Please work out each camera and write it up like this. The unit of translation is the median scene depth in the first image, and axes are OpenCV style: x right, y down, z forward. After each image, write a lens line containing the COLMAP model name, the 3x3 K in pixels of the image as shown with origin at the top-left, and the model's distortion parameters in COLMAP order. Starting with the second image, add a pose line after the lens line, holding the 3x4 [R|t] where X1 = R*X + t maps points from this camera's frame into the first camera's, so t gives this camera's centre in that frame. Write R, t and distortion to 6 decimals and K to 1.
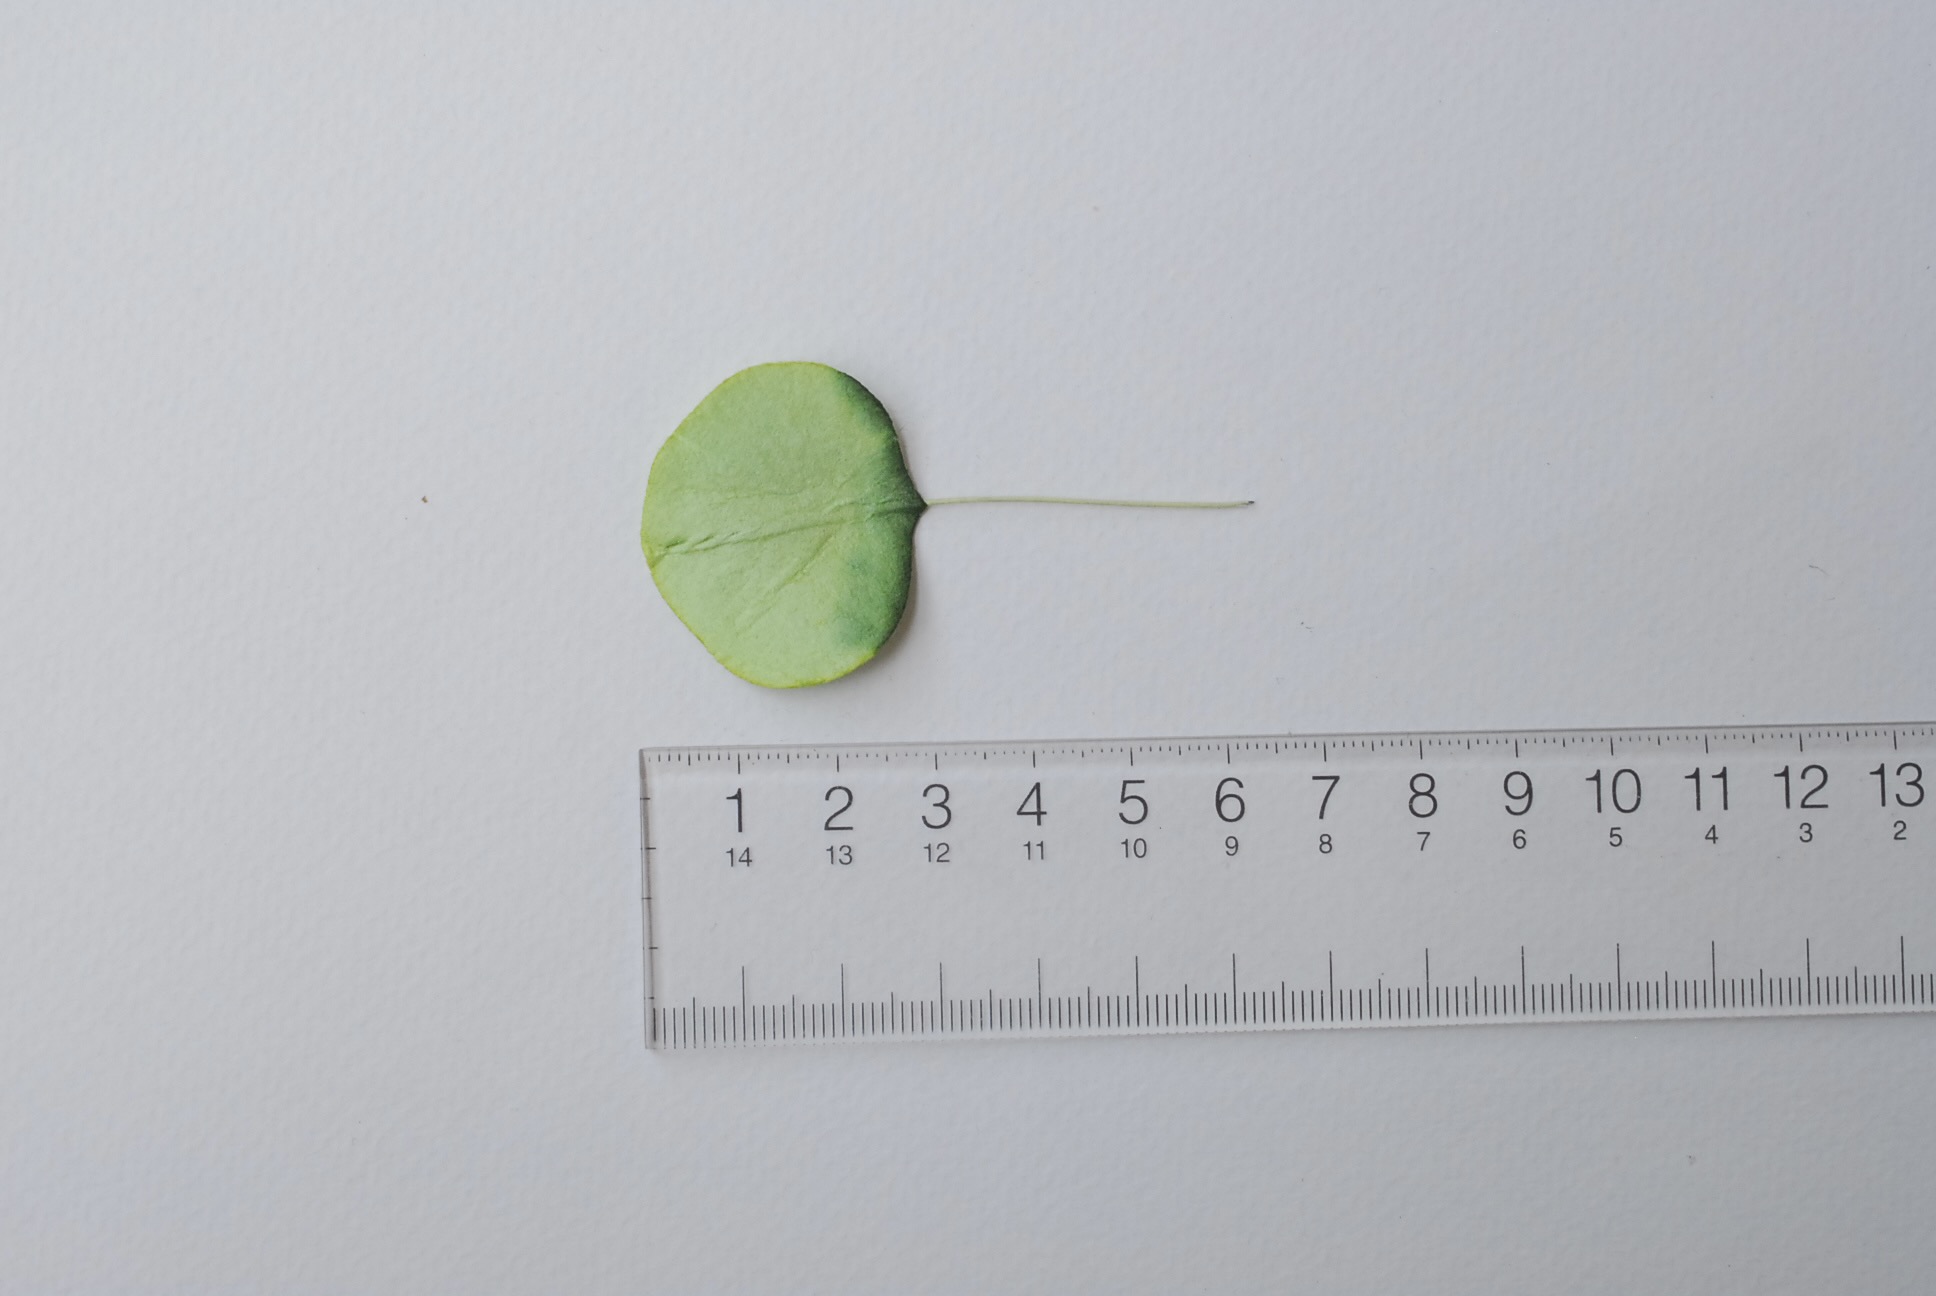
lens RADIAL K [[3971.1, 0, 970.9], [0, 3971.1, 646.7], [0, 0, 1]] dist [0.030049, 0.000000]
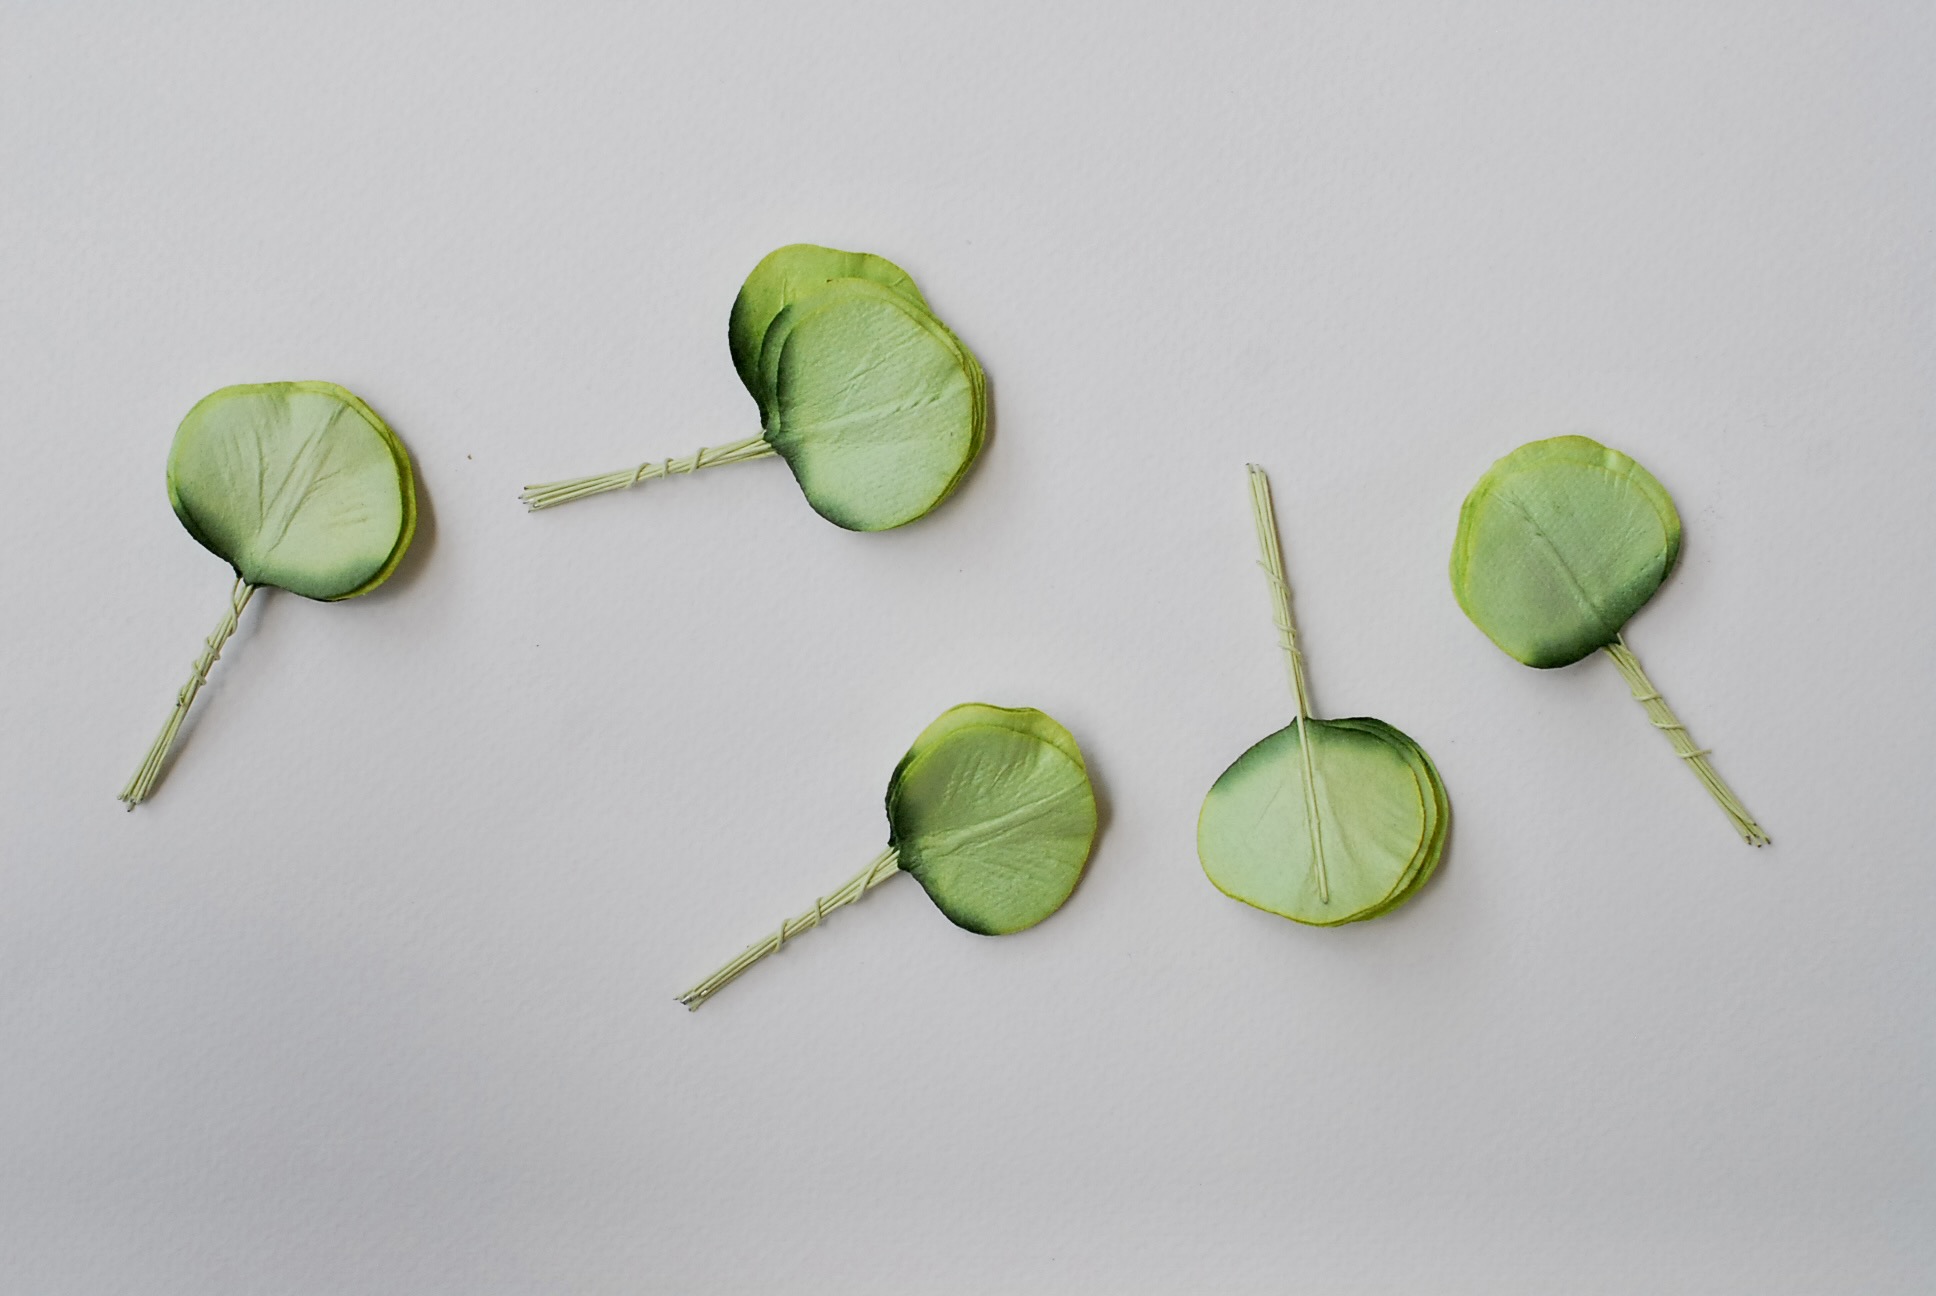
lens RADIAL K [[3971.1, 0, 965.6], [0, 3971.1, 647.2], [0, 0, 1]] dist [0.030049, 0.000000]
pose [[0.998027, 0.024636, -0.057746, 0.116762], [-0.024005, 0.999645, 0.011592, 0.009127], [0.058011, -0.010183, 0.998264, -0.374937]]
